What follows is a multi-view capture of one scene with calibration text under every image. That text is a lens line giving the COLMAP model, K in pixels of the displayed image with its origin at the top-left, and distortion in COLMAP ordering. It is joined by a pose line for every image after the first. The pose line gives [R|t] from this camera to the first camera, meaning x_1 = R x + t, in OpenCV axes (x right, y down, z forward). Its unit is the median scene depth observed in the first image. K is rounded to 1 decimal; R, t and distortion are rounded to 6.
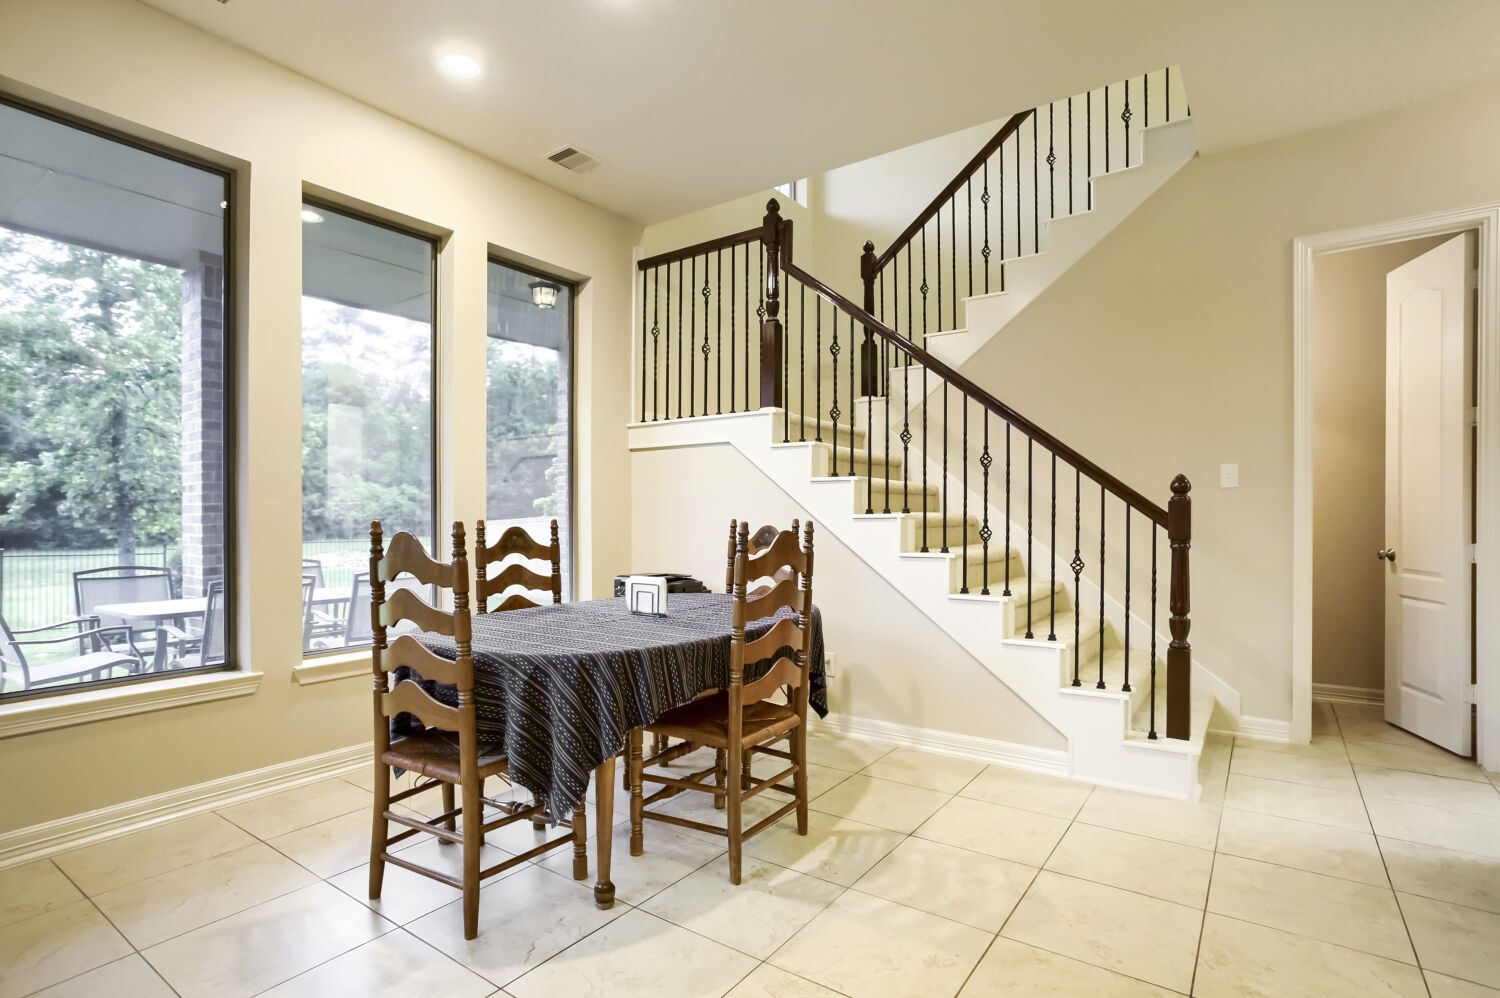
lens RADIAL K [[725.0, 0, 760.2], [0, 725.0, 511.7], [0, 0, 1]] dist [-0.047973, 0.011373]
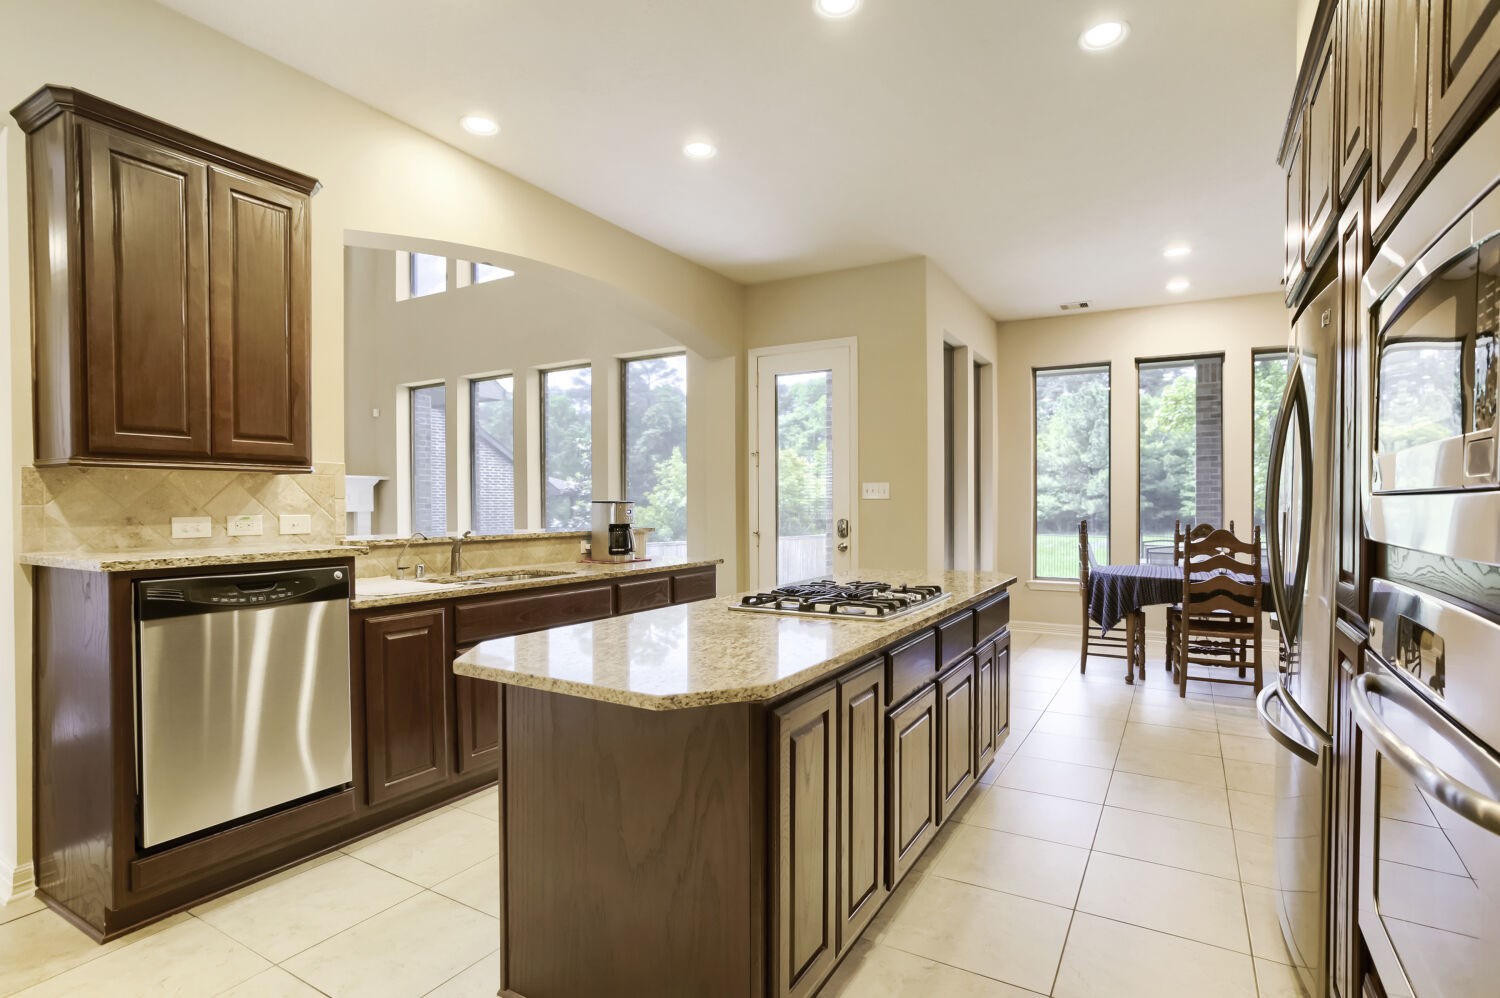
lens RADIAL K [[725.0, 0, 755.4], [0, 725.0, 511.6], [0, 0, 1]] dist [-0.047973, 0.011373]
pose [[0.071986, 0.012566, -0.997326, 1.059505], [0.004931, 0.999904, 0.012954, -0.029931], [0.997393, -0.005850, 0.071917, -0.211551]]
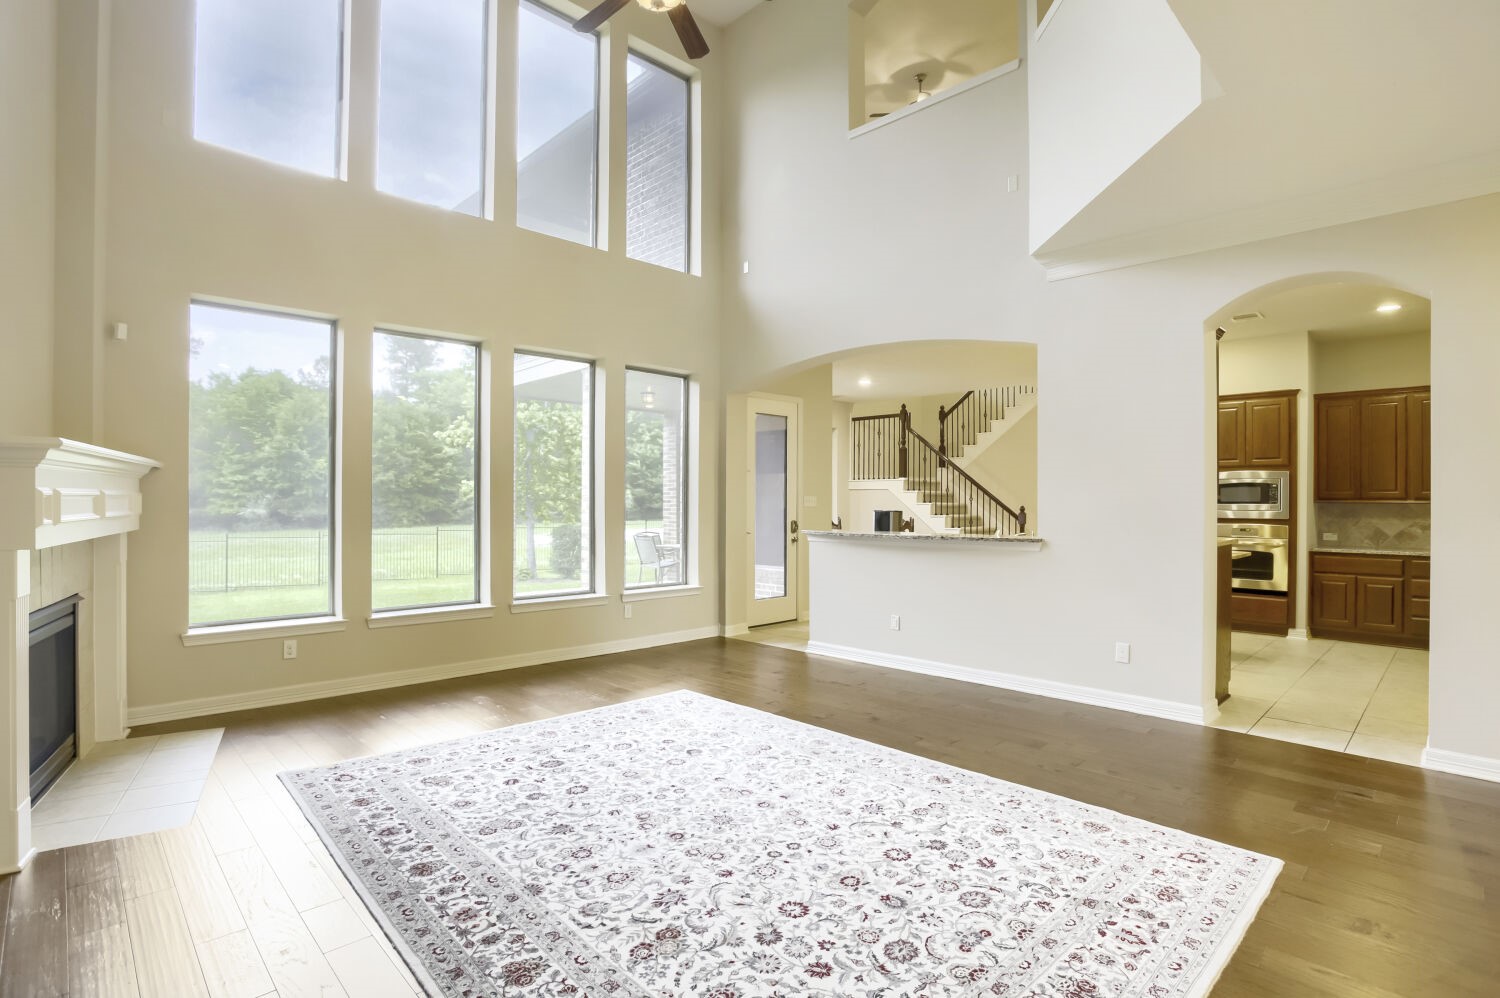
lens RADIAL K [[725.0, 0, 761.4], [0, 725.0, 501.3], [0, 0, 1]] dist [-0.047973, 0.011373]
pose [[0.984976, 0.005836, -0.172592, -0.040953], [-0.005331, 0.999980, 0.003388, -0.056309], [0.172608, -0.002417, 0.984988, -1.927063]]
